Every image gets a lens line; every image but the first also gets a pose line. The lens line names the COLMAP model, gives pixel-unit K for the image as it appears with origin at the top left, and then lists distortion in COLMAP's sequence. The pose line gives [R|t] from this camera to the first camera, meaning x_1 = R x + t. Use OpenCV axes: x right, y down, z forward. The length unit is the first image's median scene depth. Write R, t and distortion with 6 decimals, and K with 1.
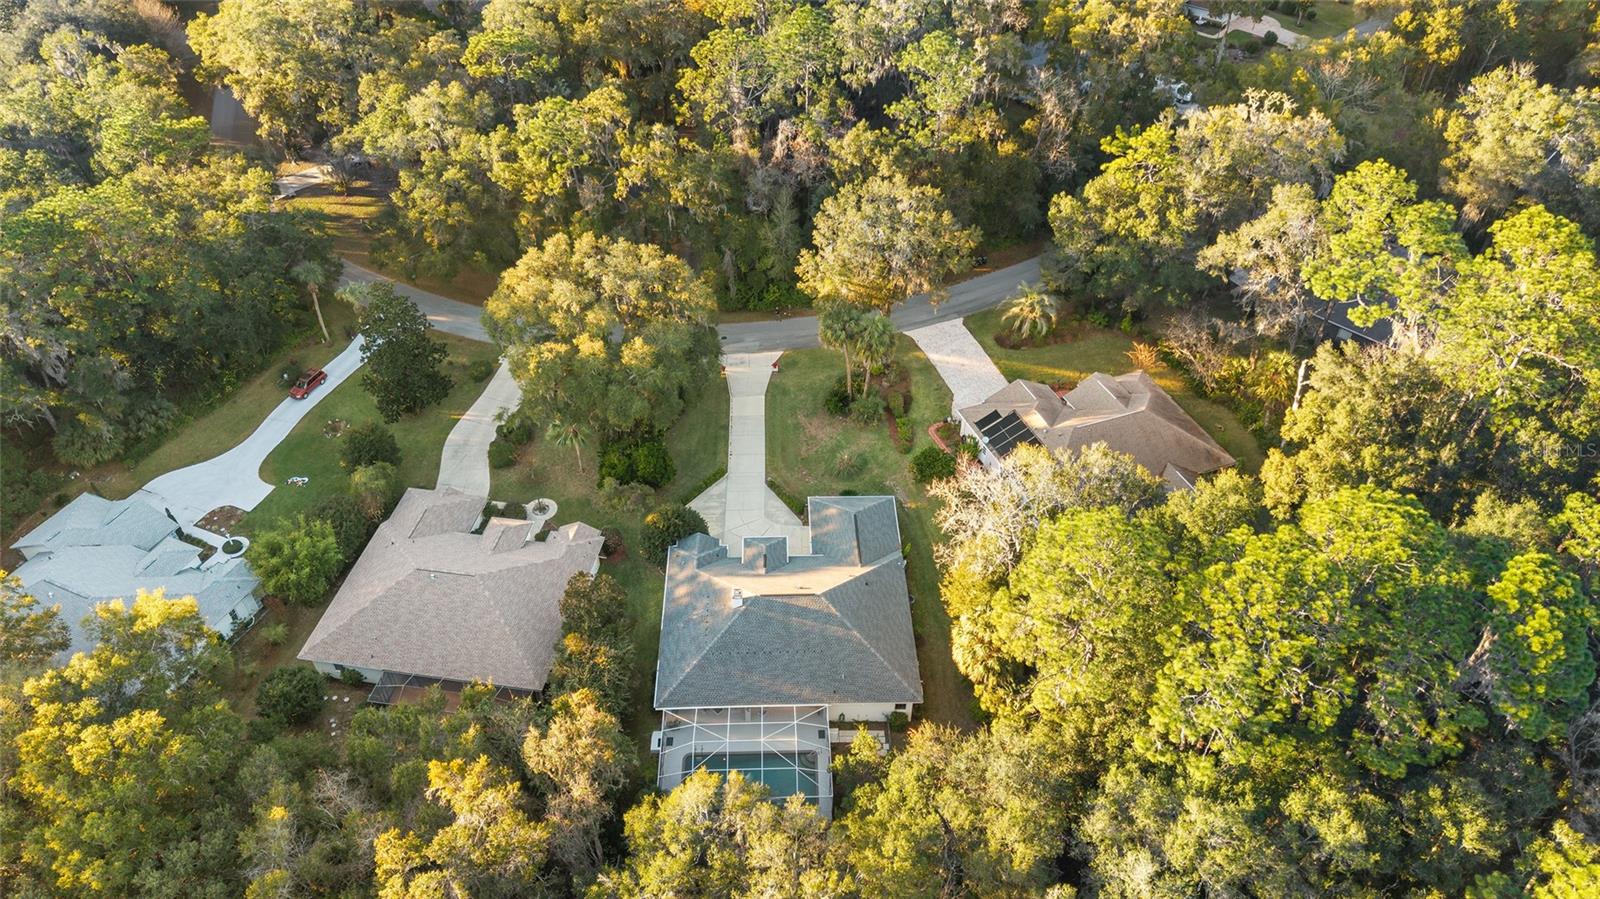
lens RADIAL K [[1001.1, 0, 800.0], [0, 1001.1, 449.5], [0, 0, 1]] dist [0.032350, -0.001444]
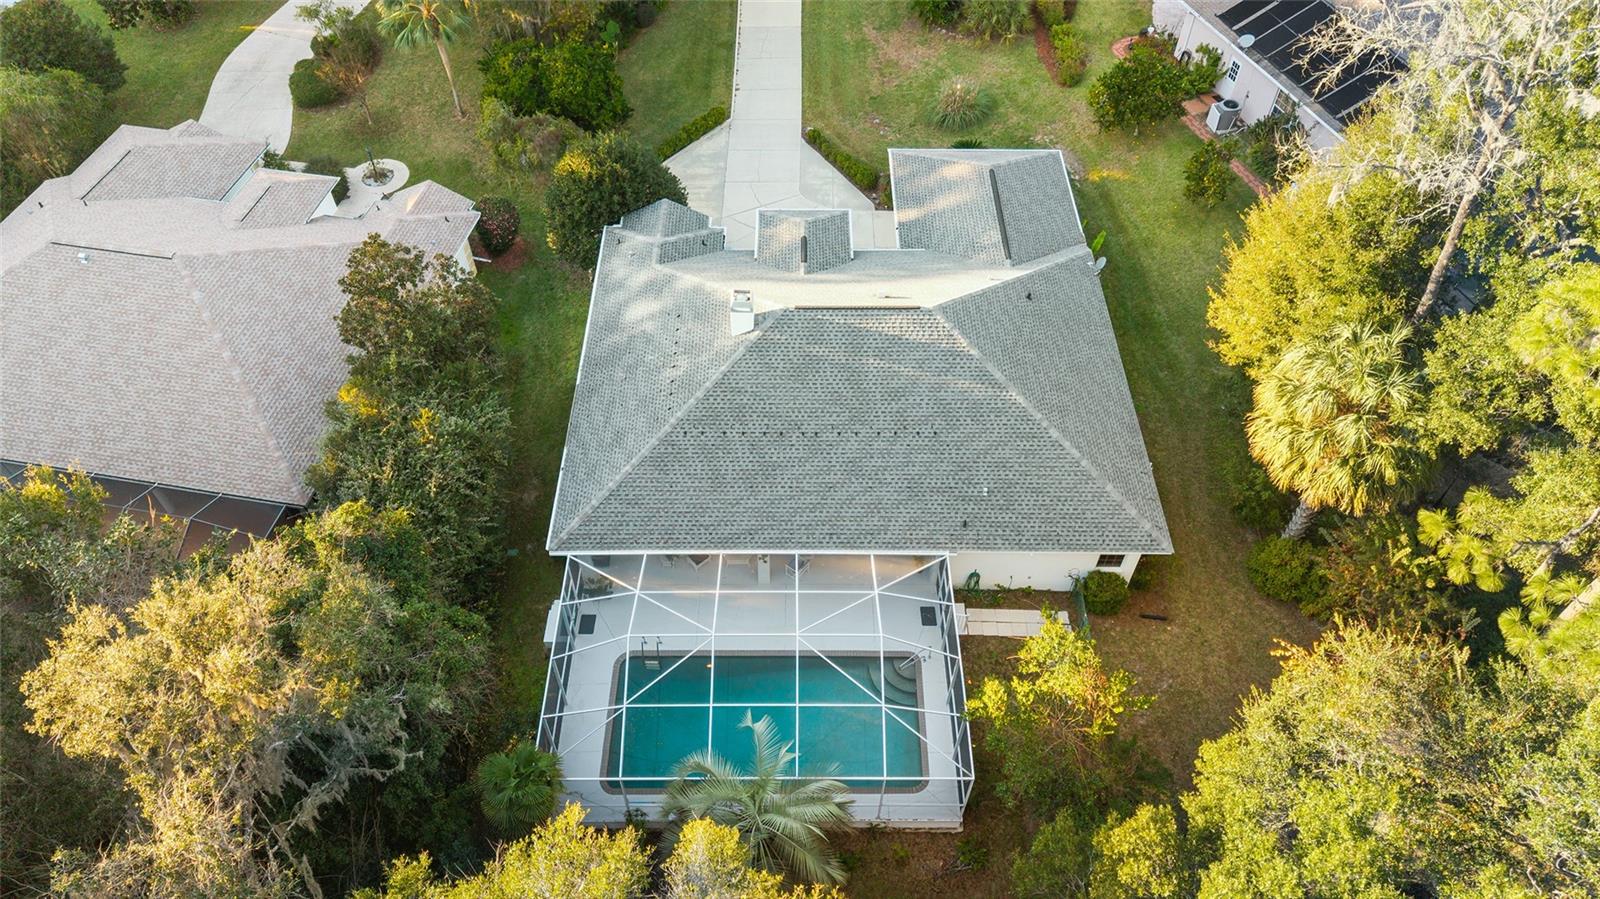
lens RADIAL K [[1065.7, 0, 822.2], [0, 1065.7, 471.2], [0, 0, 1]] dist [-0.002333, -0.000626]
pose [[0.999690, 0.024314, 0.005334, -0.025838], [-0.024881, 0.982581, 0.184160, 0.117120], [-0.000764, -0.184235, 0.982882, 0.476287]]
